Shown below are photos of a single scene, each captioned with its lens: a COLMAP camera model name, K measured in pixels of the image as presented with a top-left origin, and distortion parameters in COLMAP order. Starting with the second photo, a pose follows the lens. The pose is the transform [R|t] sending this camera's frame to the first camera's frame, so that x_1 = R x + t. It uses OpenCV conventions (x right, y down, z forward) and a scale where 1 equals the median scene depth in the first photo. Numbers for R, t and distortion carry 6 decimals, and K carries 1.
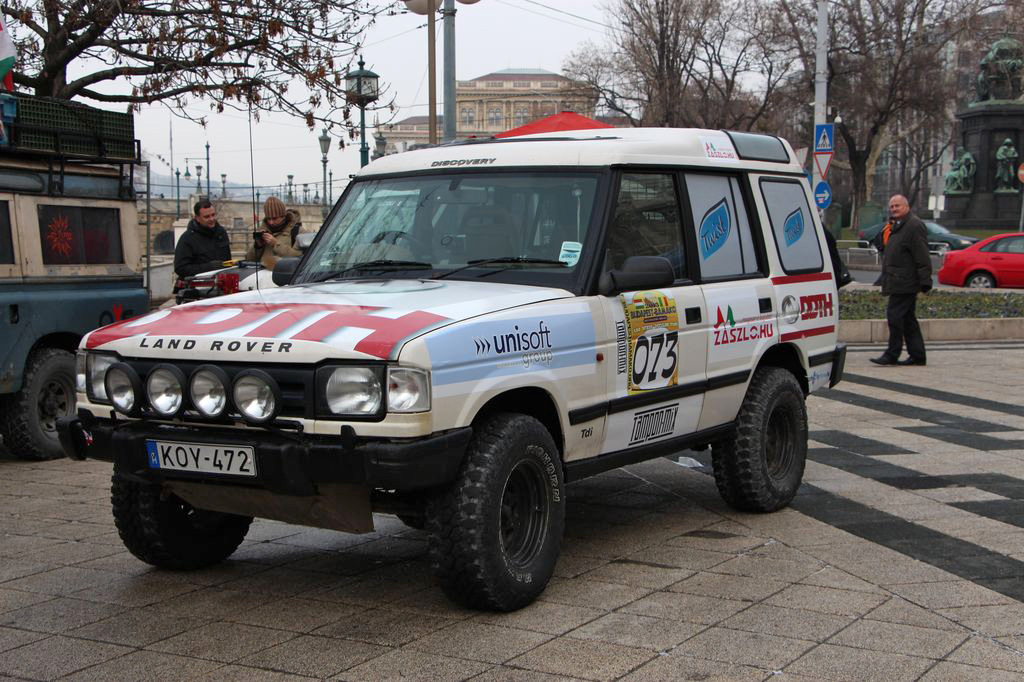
lens RADIAL K [[1566.2, 0, 512.0], [0, 1566.2, 341.0], [0, 0, 1]] dist [0.084204, 0.119901]
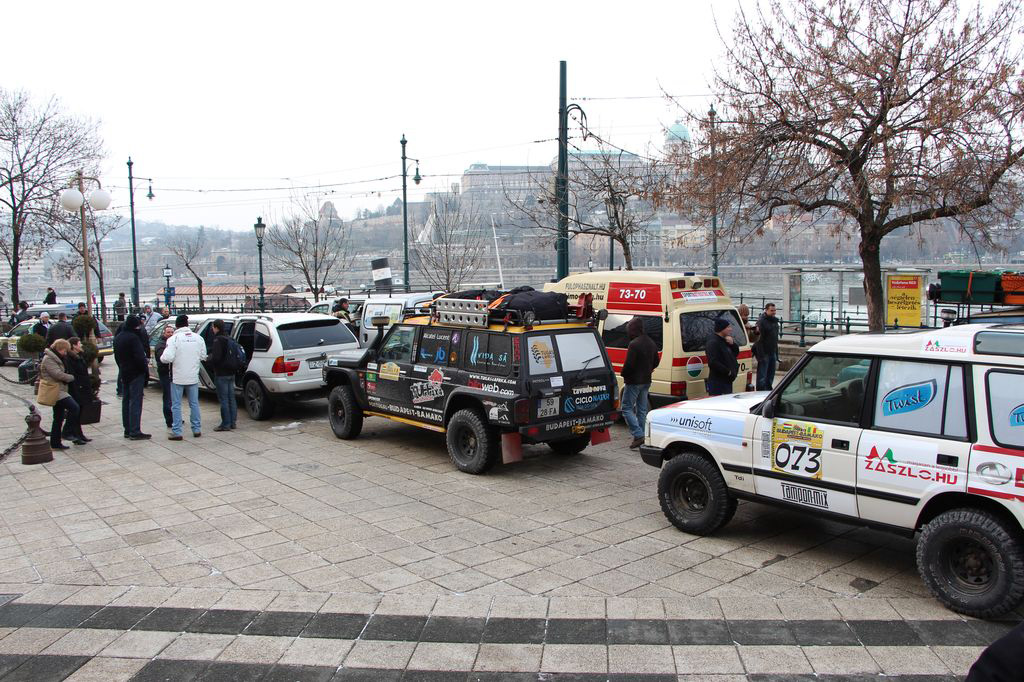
lens RADIAL K [[838.5, 0, 518.2], [0, 838.5, 357.8], [0, 0, 1]] dist [-0.184939, 0.159014]
pose [[-0.336395, 0.102078, -0.936172, 1.004103], [-0.053669, 0.990414, 0.127277, -0.193910], [0.940191, 0.093059, -0.327691, 0.926838]]
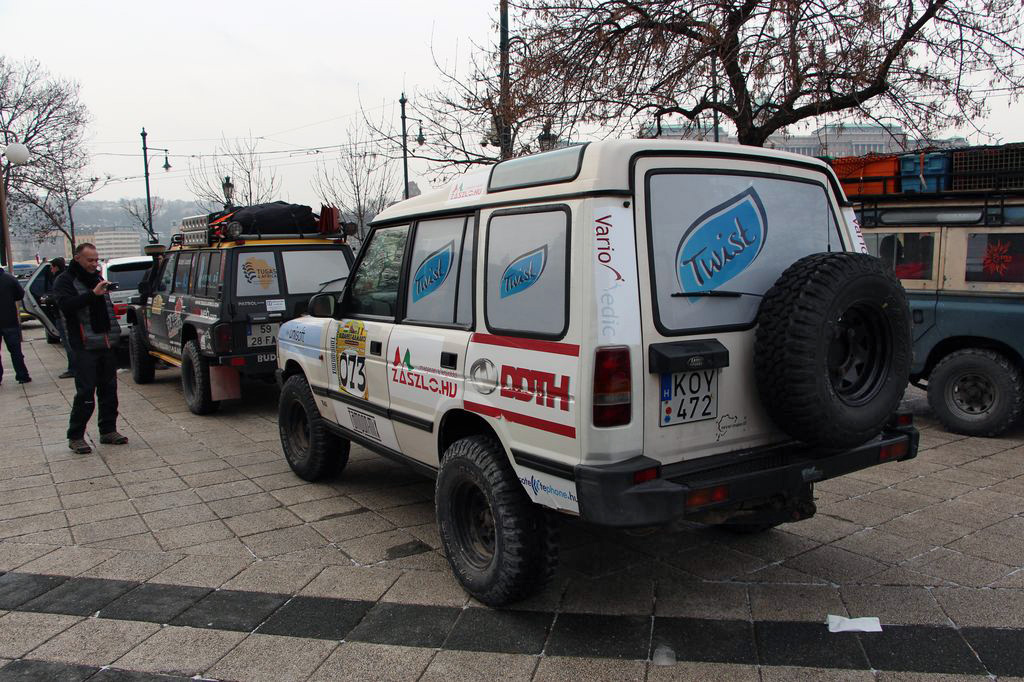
lens RADIAL K [[838.5, 0, 518.2], [0, 838.5, 357.8], [0, 0, 1]] dist [-0.184939, 0.159014]
pose [[-0.430901, 0.128292, -0.893233, 0.606221], [-0.033086, 0.986931, 0.157711, -0.107161], [0.901792, 0.097511, -0.421025, 1.318061]]
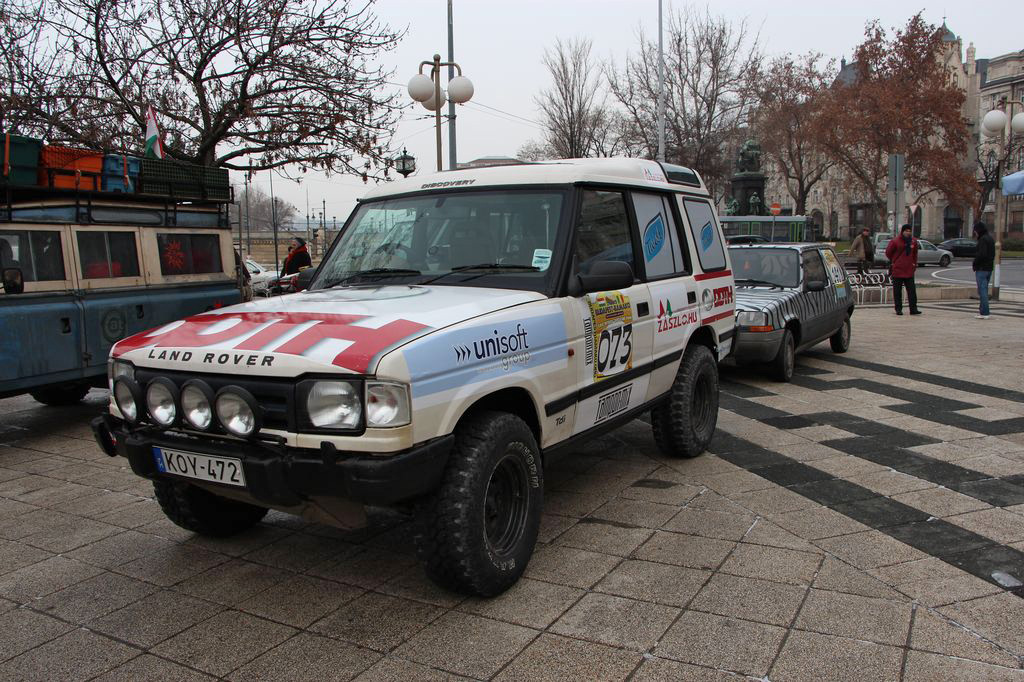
lens RADIAL K [[838.5, 0, 518.2], [0, 838.5, 357.8], [0, 0, 1]] dist [-0.184939, 0.159014]
pose [[0.999337, -0.022145, 0.028890, 0.001079], [0.020203, 0.997625, 0.065856, -0.022541], [-0.030279, -0.065229, 0.997411, 0.353909]]
